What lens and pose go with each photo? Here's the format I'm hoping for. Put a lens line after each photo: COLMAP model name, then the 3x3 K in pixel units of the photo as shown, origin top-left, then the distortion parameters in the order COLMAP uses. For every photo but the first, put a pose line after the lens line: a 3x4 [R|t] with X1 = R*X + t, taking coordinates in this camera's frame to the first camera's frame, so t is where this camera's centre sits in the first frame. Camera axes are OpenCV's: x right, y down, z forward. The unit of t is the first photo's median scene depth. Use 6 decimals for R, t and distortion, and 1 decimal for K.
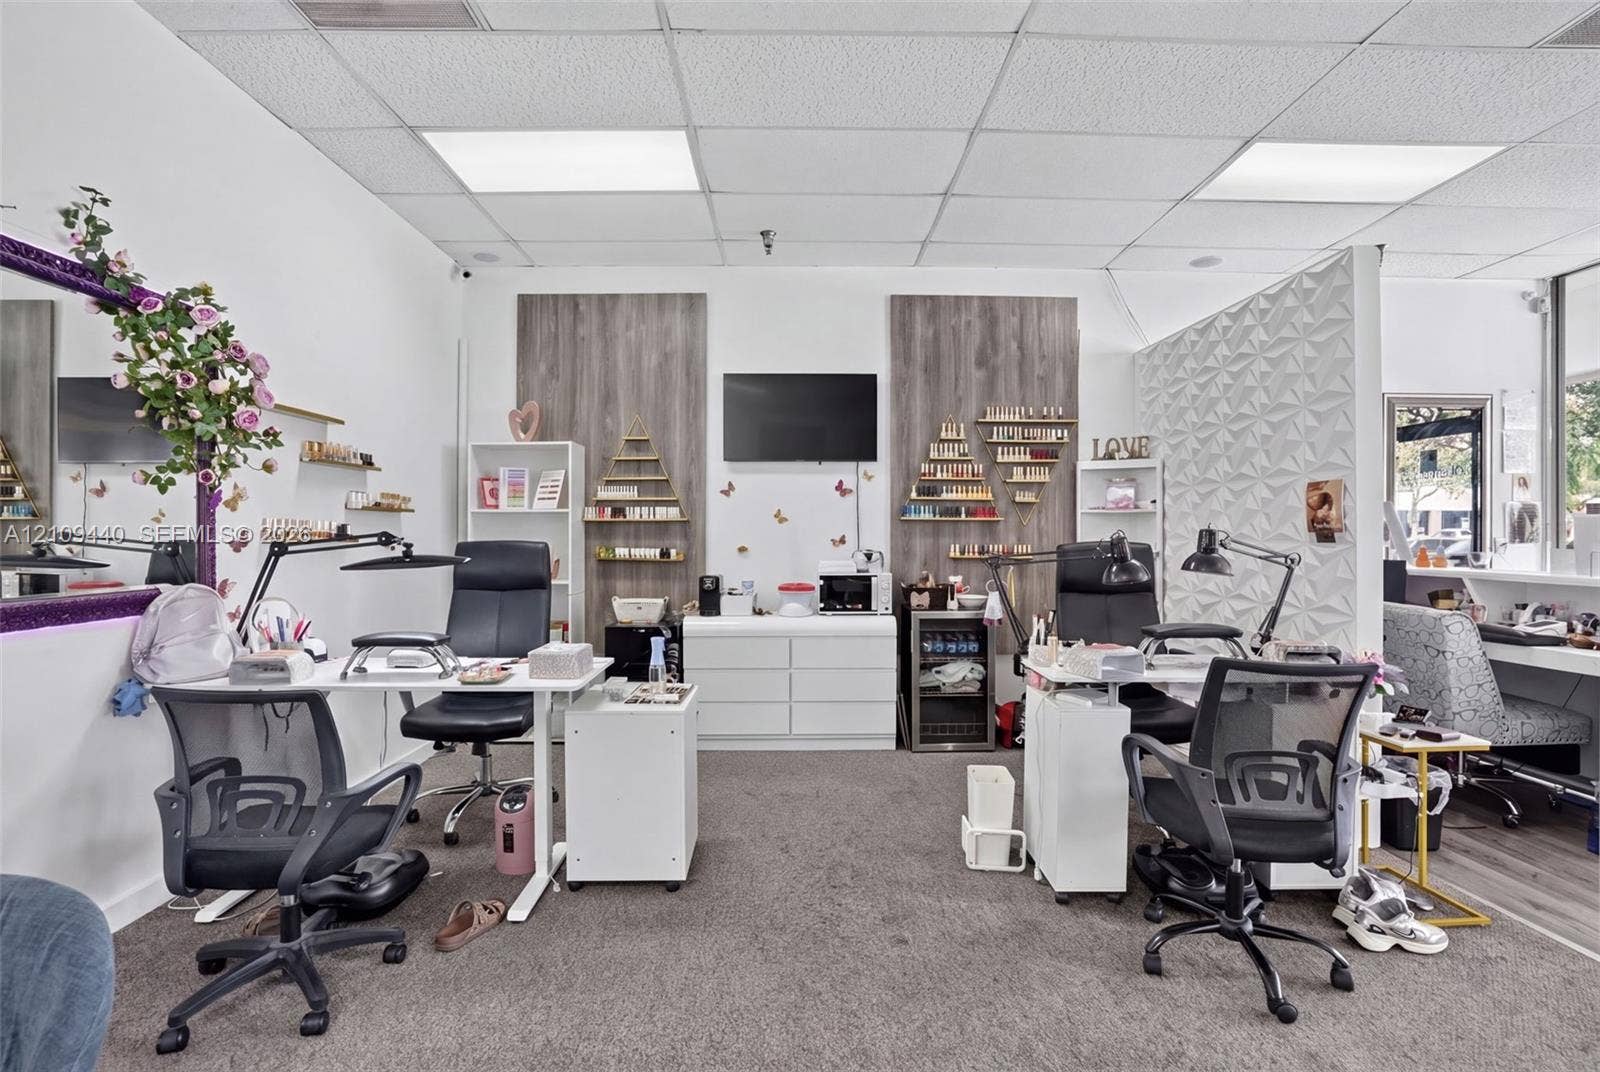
lens RADIAL K [[747.1, 0, 787.4], [0, 747.1, 536.2], [0, 0, 1]] dist [-0.071023, 0.027246]
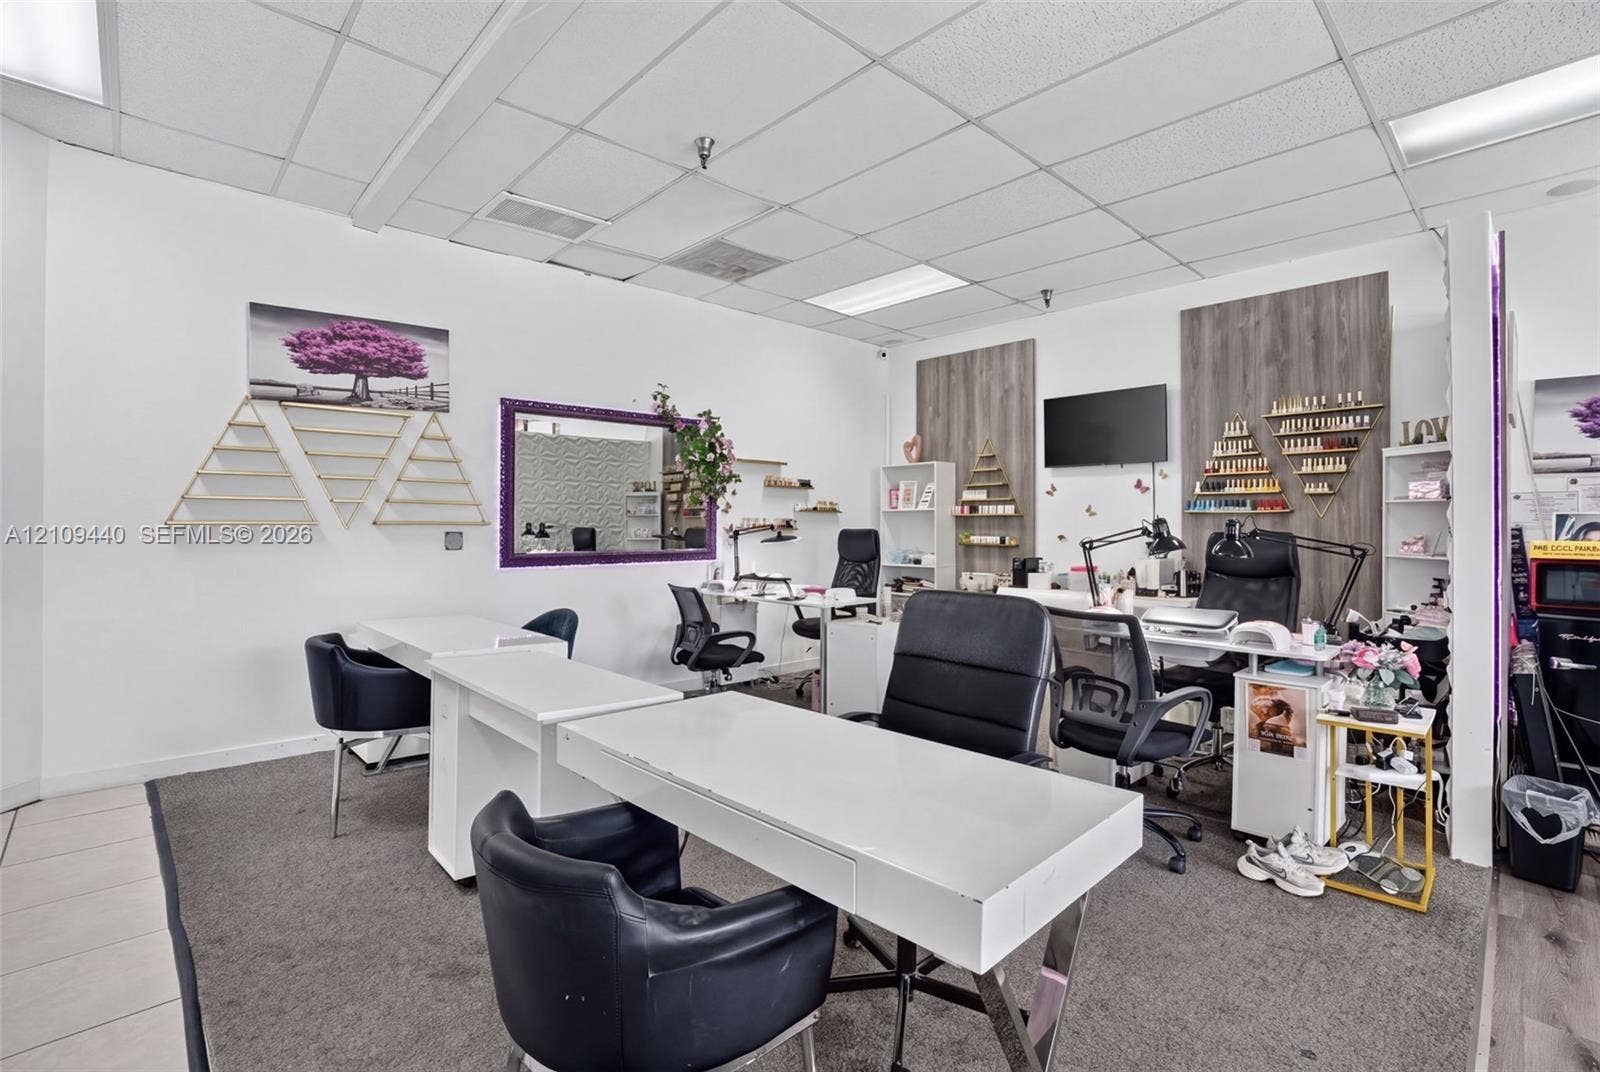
lens RADIAL K [[747.1, 0, 787.4], [0, 747.1, 536.2], [0, 0, 1]] dist [-0.071023, 0.027246]
pose [[0.664429, 0.009872, -0.747286, 0.574189], [-0.001029, 0.999924, 0.012294, 0.000412], [0.747351, -0.007399, 0.664388, -0.172967]]
